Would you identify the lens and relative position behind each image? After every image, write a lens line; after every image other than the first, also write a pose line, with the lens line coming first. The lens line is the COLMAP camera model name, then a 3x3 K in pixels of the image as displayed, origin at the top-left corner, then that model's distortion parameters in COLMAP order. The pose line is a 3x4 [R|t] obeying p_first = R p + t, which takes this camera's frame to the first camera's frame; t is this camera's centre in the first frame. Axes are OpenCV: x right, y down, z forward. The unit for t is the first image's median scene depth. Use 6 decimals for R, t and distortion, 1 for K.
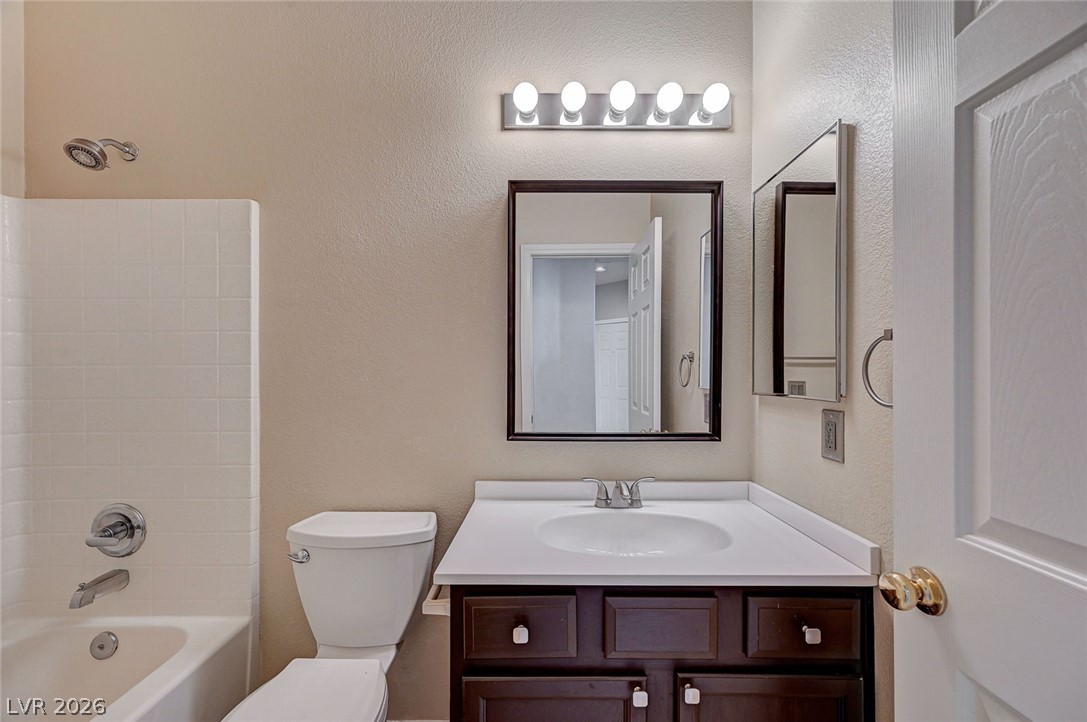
lens RADIAL K [[441.0, 0, 541.0], [0, 441.0, 366.4], [0, 0, 1]] dist [0.003090, 0.000252]
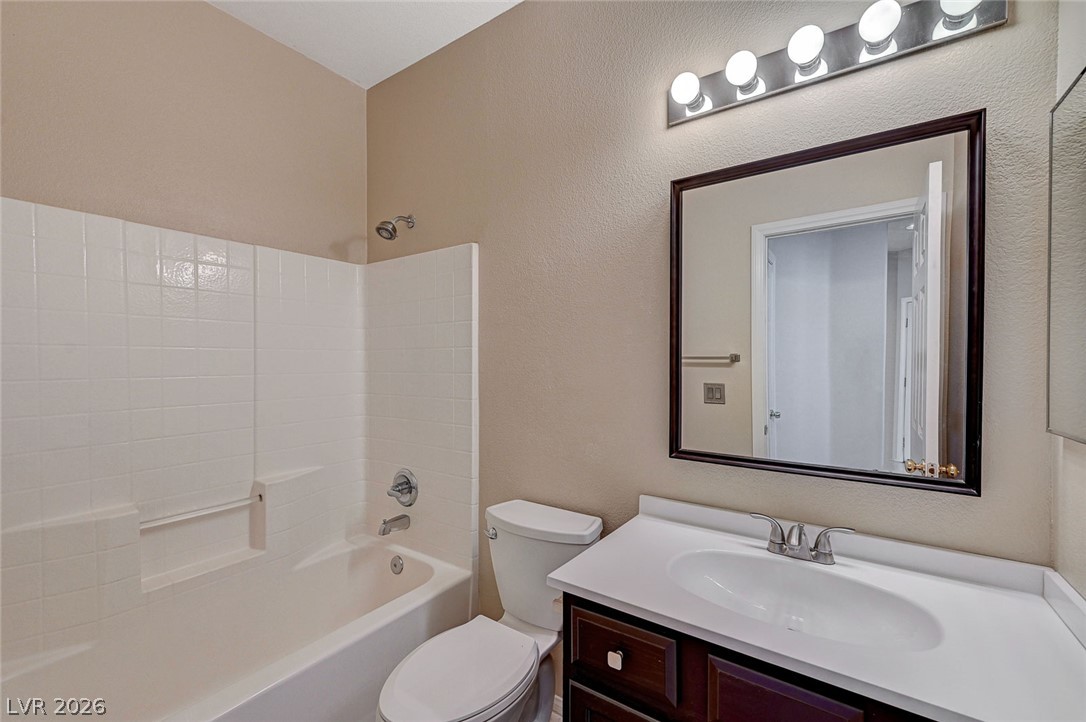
lens RADIAL K [[450.2, 0, 543.3], [0, 450.2, 365.8], [0, 0, 1]] dist [0.001641, 0.000447]
pose [[0.821403, 0.002999, -0.570341, 0.249616], [-0.001614, 0.999994, 0.002933, -0.030239], [0.570346, -0.001489, 0.821403, 0.056324]]
